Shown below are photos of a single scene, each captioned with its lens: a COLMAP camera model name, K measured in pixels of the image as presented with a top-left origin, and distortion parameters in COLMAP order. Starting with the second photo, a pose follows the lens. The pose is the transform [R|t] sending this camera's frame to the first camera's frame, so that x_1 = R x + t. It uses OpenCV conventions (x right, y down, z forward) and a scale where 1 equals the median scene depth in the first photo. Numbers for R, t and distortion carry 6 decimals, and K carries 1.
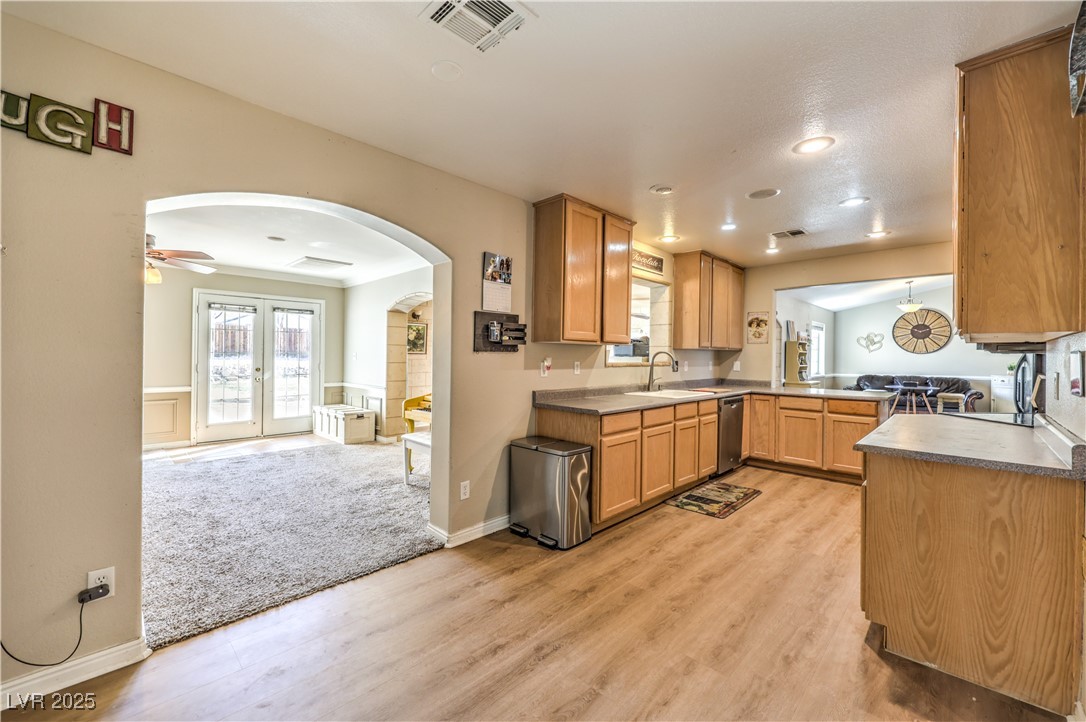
lens RADIAL K [[427.5, 0, 557.8], [0, 427.5, 352.7], [0, 0, 1]] dist [-0.000702, -0.000057]
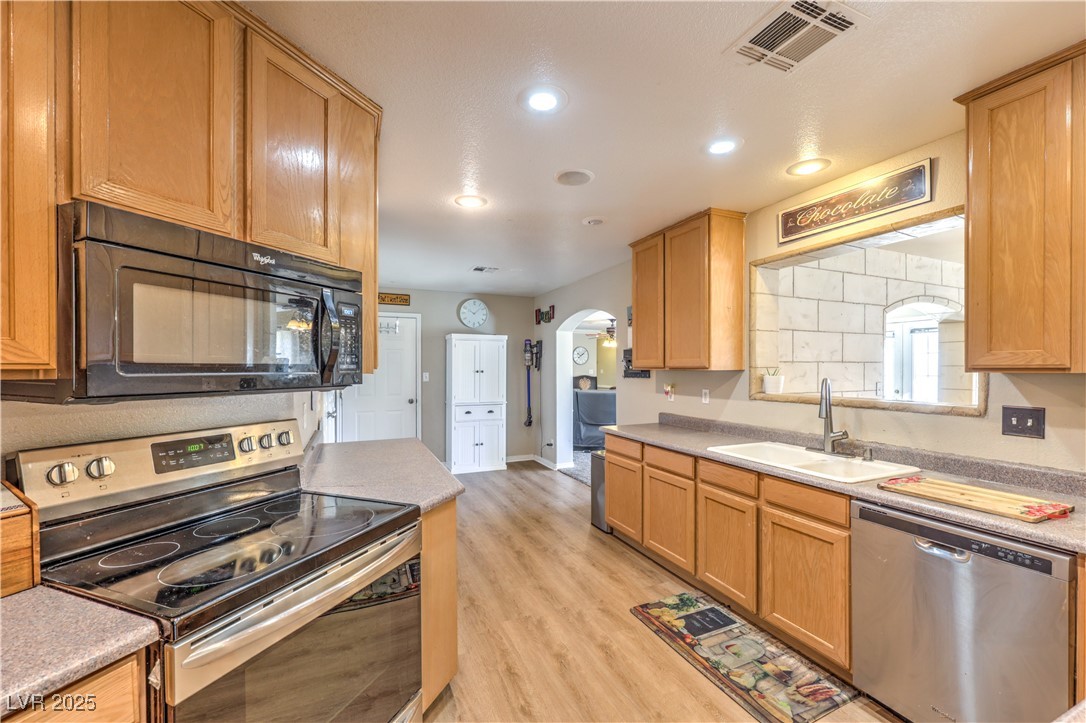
lens RADIAL K [[441.8, 0, 542.1], [0, 441.8, 369.8], [0, 0, 1]] dist [-0.000287, -0.000017]
pose [[-0.388826, -0.005602, -0.921294, 0.862666], [0.003014, 0.999968, -0.007352, -0.012116], [0.921306, -0.005635, -0.388797, 0.875699]]
